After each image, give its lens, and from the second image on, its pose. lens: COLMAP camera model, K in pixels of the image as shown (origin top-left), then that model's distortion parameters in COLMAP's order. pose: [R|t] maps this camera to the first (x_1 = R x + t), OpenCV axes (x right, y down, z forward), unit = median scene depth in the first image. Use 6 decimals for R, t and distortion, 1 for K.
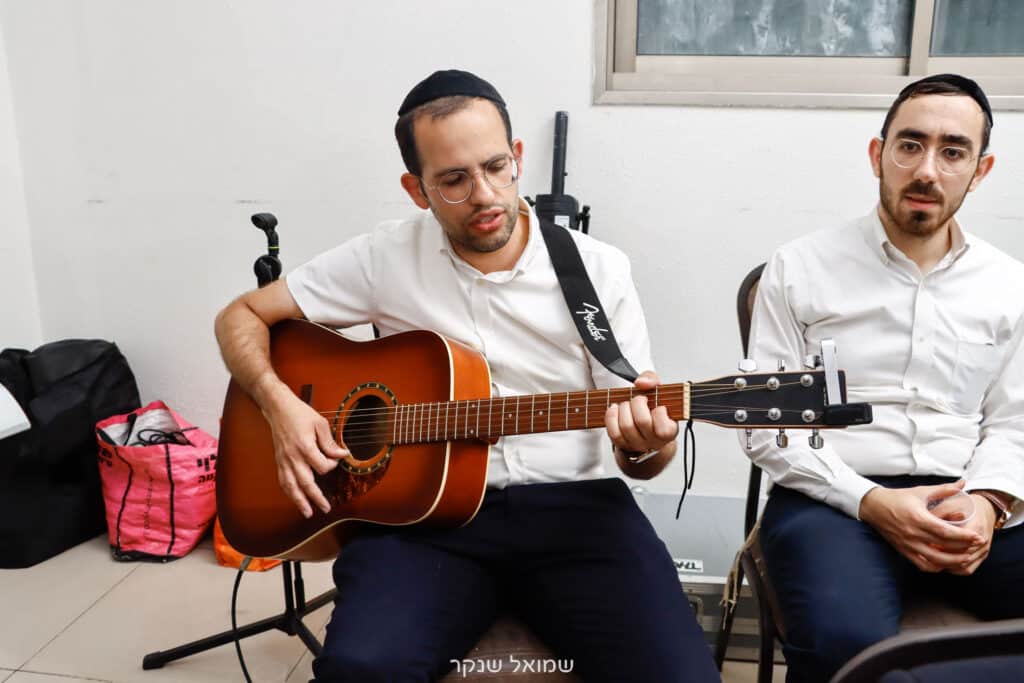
lens RADIAL K [[923.3, 0, 512.0], [0, 923.3, 341.5], [0, 0, 1]] dist [-0.115122, 0.001672]
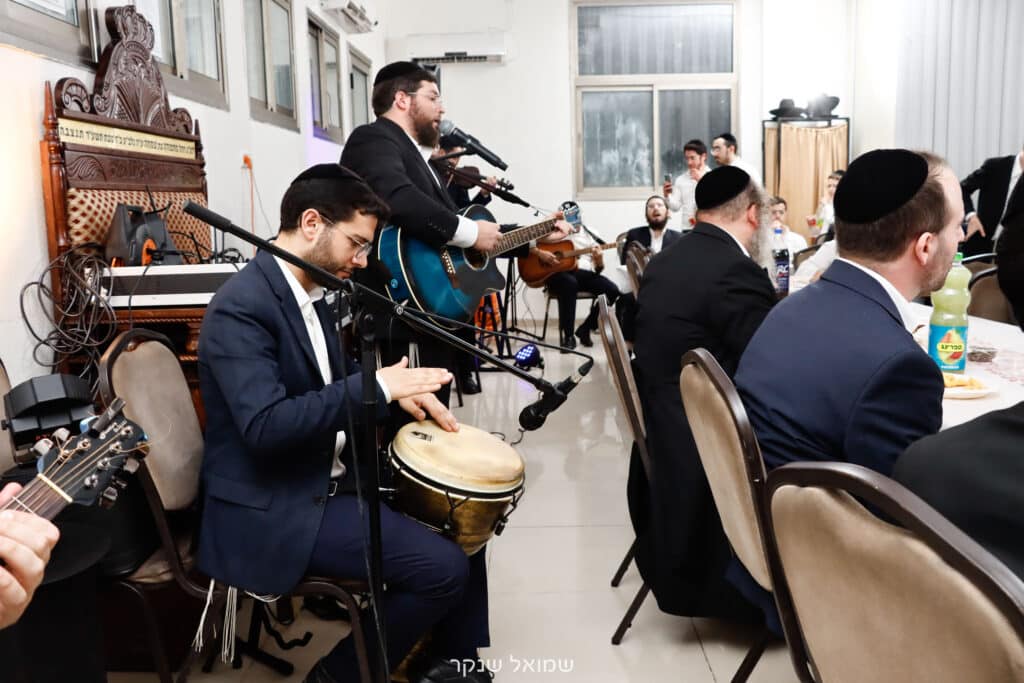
lens RADIAL K [[988.1, 0, 512.0], [0, 988.1, 341.5], [0, 0, 1]] dist [-0.112746, 0.084689]
pose [[0.984830, -0.046930, 0.167057, -0.756546], [0.066287, 0.991467, -0.112246, 0.656180], [-0.160364, 0.121616, 0.979537, -2.498347]]
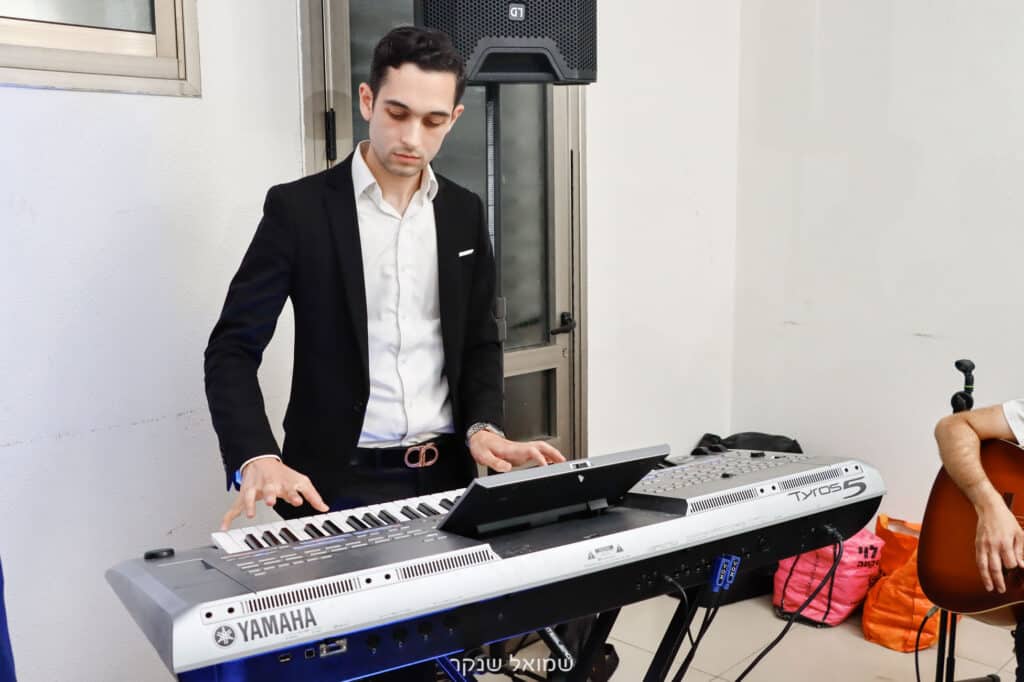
lens RADIAL K [[988.1, 0, 512.0], [0, 988.1, 341.0], [0, 0, 1]] dist [-0.112746, 0.084689]
pose [[0.816324, 0.075945, -0.572580, -0.008220], [-0.136877, 0.988516, -0.064032, 0.006406], [0.561142, 0.130644, 0.817344, -0.334503]]
